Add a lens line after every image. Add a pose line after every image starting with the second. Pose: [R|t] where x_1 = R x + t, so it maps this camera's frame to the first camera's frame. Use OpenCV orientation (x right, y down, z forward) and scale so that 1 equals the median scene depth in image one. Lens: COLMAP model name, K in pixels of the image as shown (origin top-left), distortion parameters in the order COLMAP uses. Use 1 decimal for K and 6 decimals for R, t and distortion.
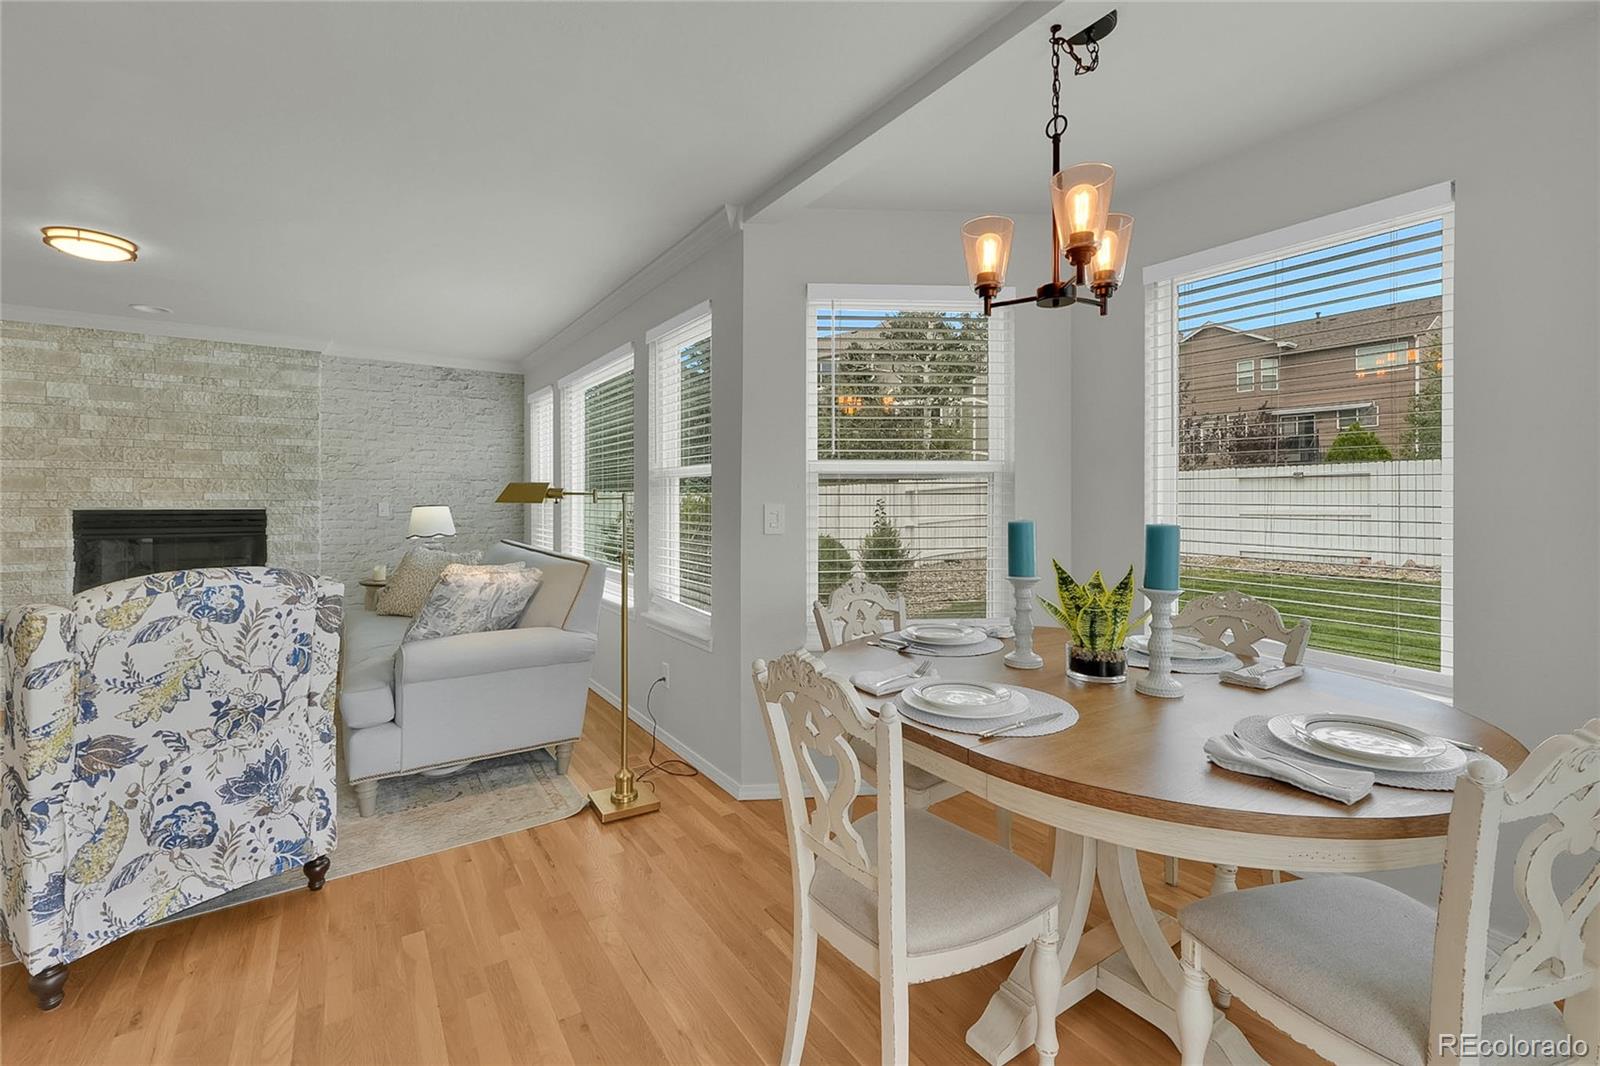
lens RADIAL K [[677.0, 0, 797.7], [0, 677.0, 508.4], [0, 0, 1]] dist [0.001812, -0.000390]
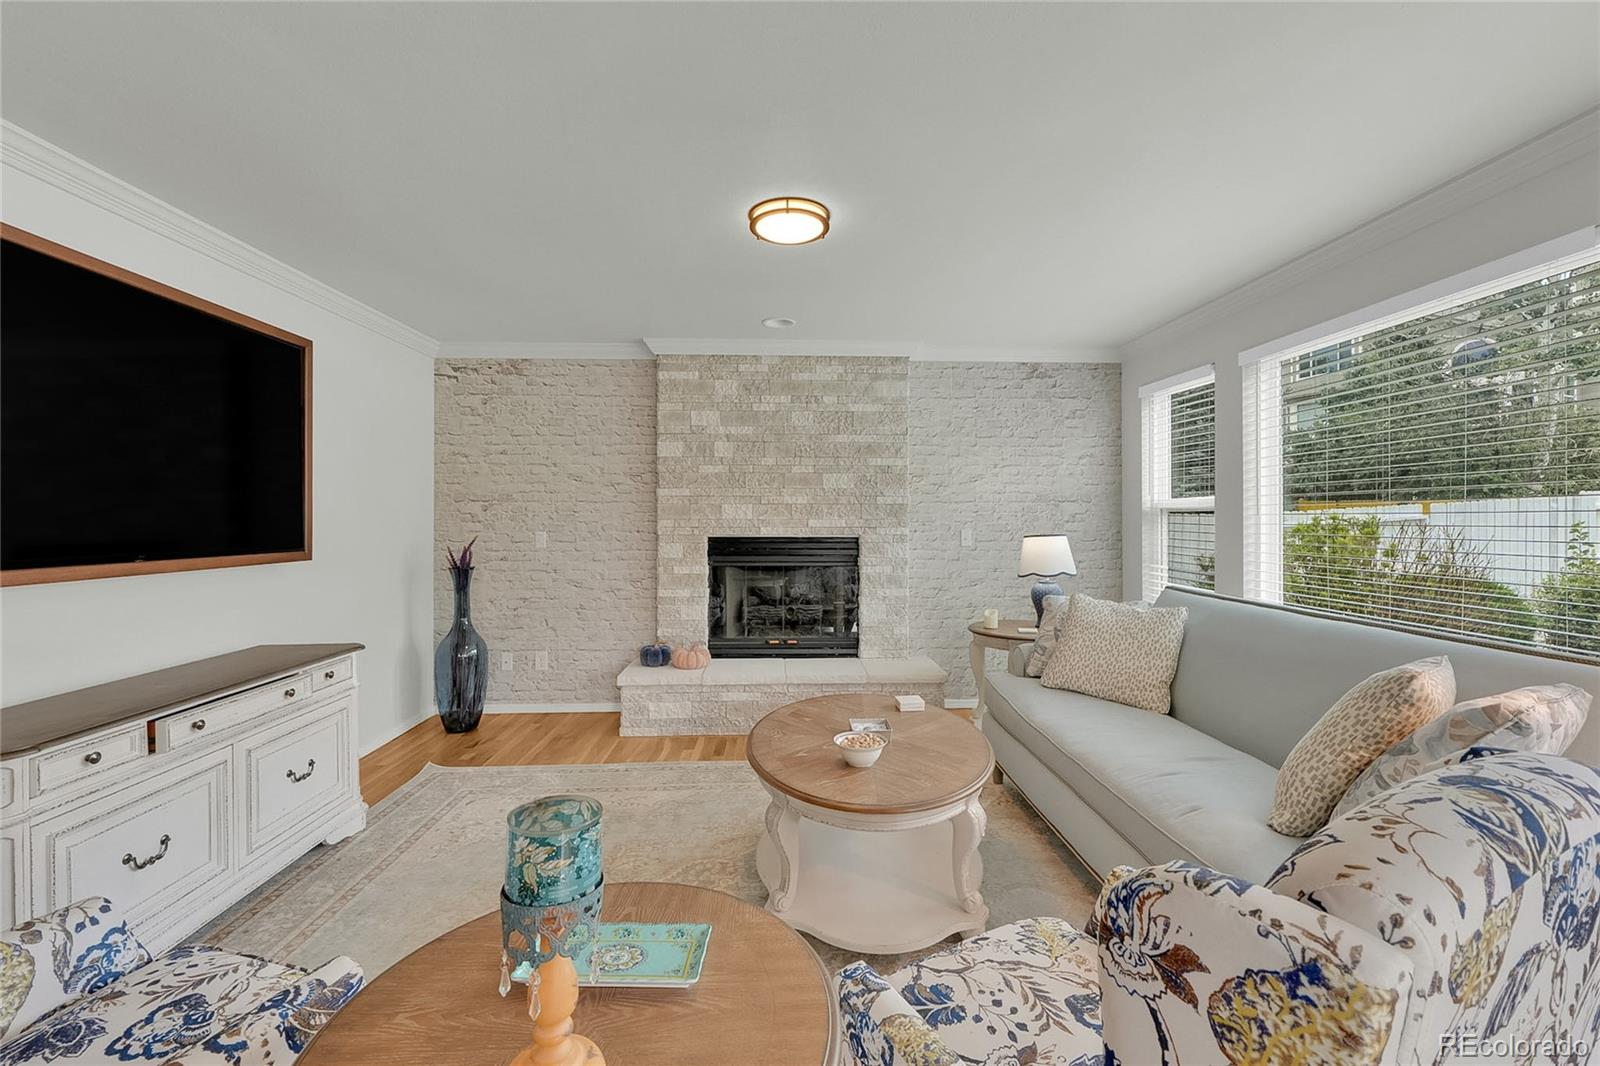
lens RADIAL K [[677.0, 0, 805.8], [0, 677.0, 527.8], [0, 0, 1]] dist [0.001812, -0.000390]
pose [[0.851057, 0.007115, -0.525024, -0.372490], [-0.006709, 0.999974, 0.002675, -0.013131], [0.525030, 0.001246, 0.851083, 0.196668]]
